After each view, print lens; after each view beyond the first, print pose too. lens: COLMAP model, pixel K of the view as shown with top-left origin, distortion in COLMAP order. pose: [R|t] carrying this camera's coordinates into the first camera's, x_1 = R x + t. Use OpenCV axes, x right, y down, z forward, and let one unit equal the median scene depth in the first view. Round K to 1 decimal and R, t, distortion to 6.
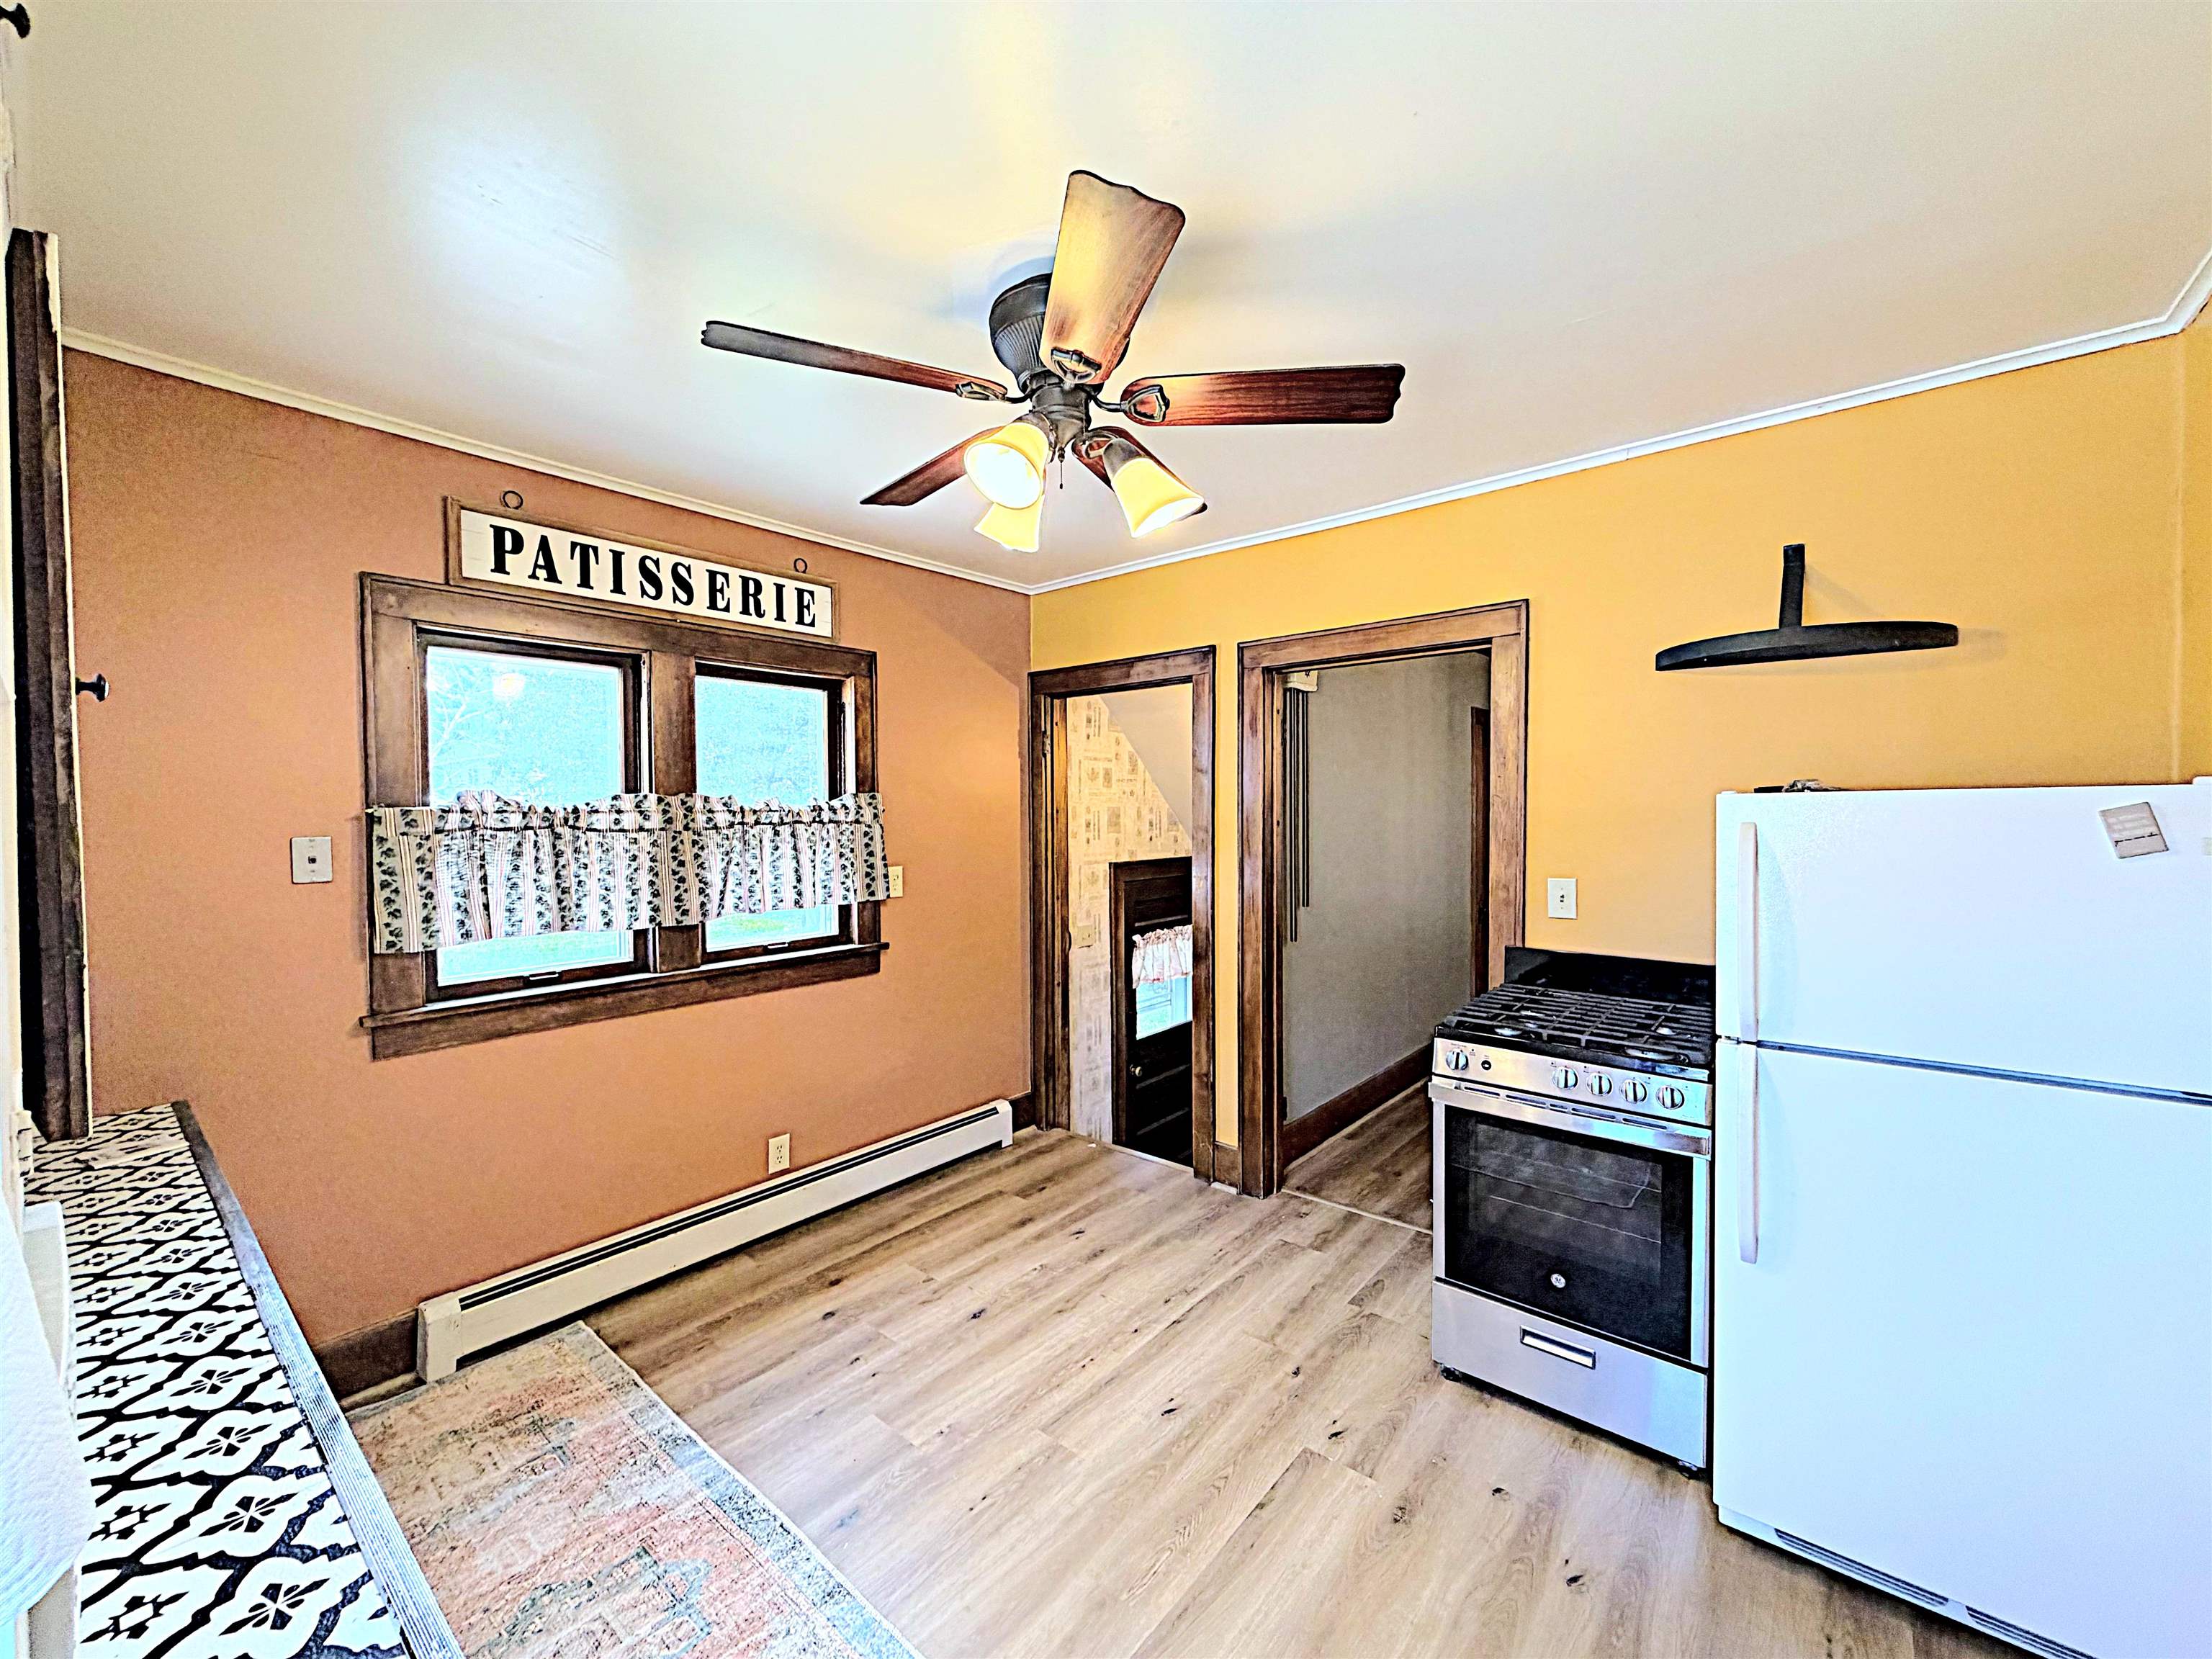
lens RADIAL K [[881.2, 0, 1108.2], [0, 881.2, 823.3], [0, 0, 1]] dist [0.001316, 0.000326]
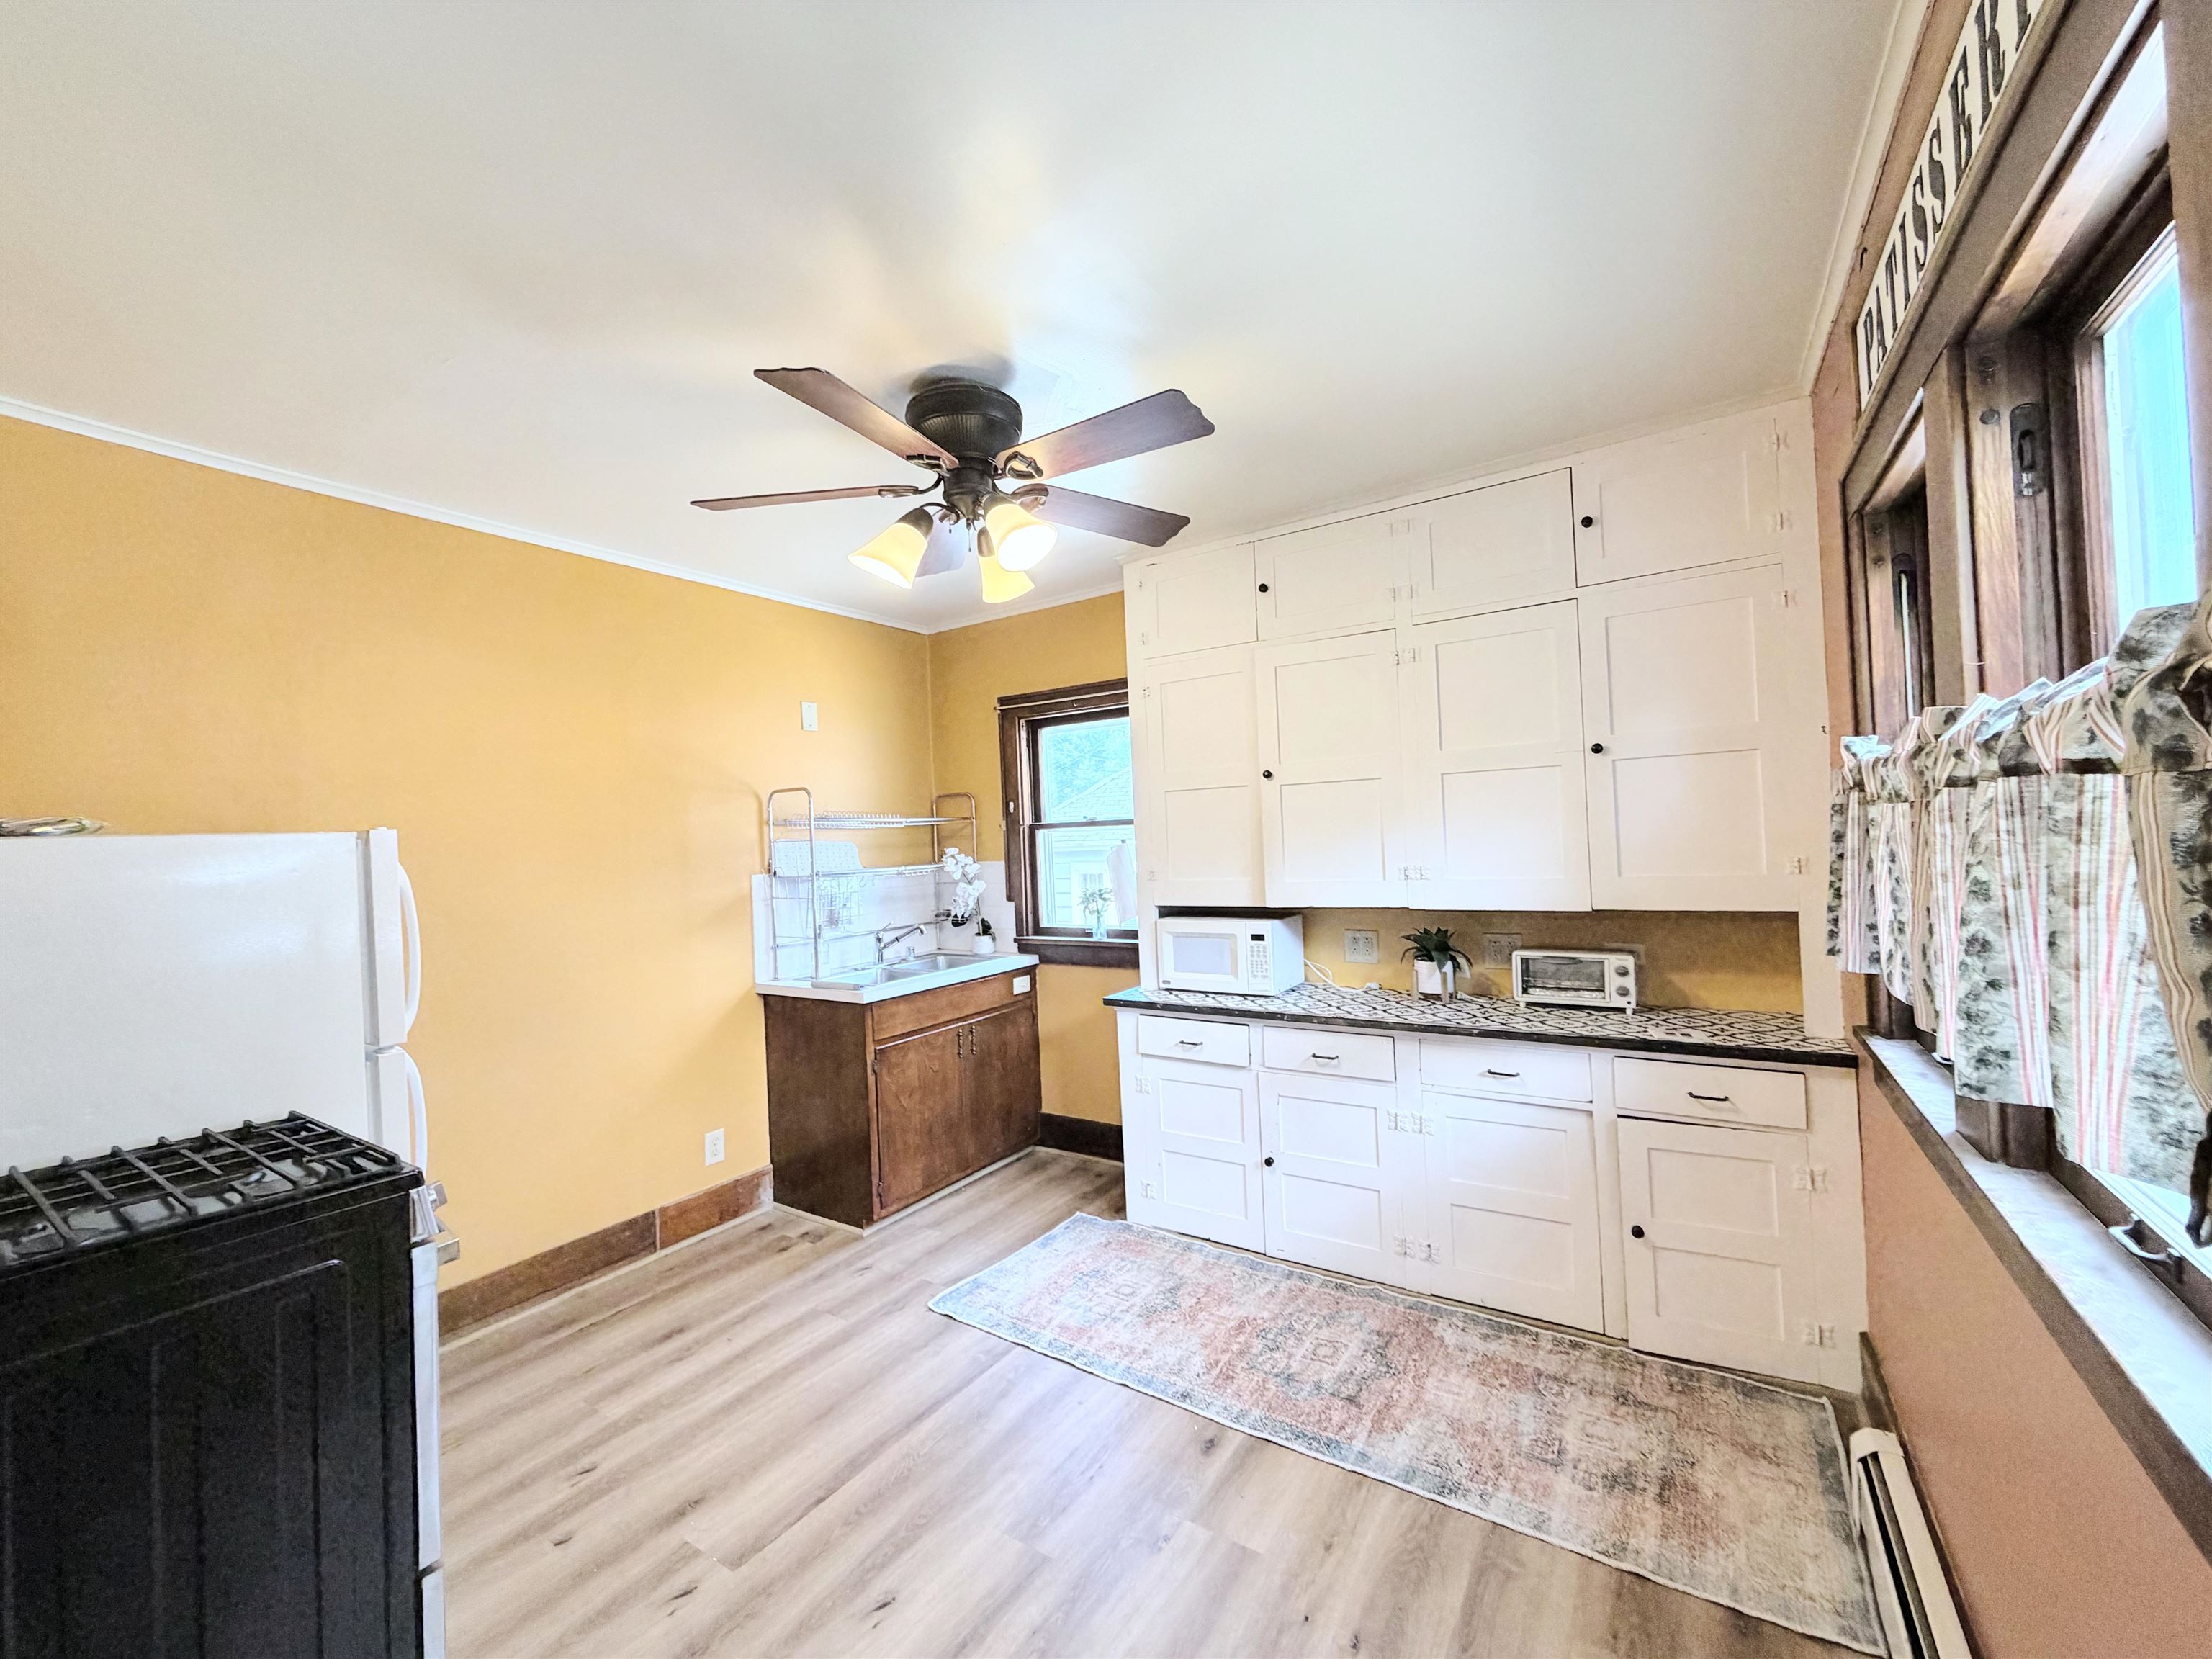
lens RADIAL K [[881.2, 0, 1103.6], [0, 881.2, 821.0], [0, 0, 1]] dist [0.001316, 0.000326]
pose [[-0.992262, 0.044886, -0.115765, -0.062891], [0.043714, 0.998964, 0.012644, -0.011750], [0.116212, 0.007486, -0.993196, 1.850886]]
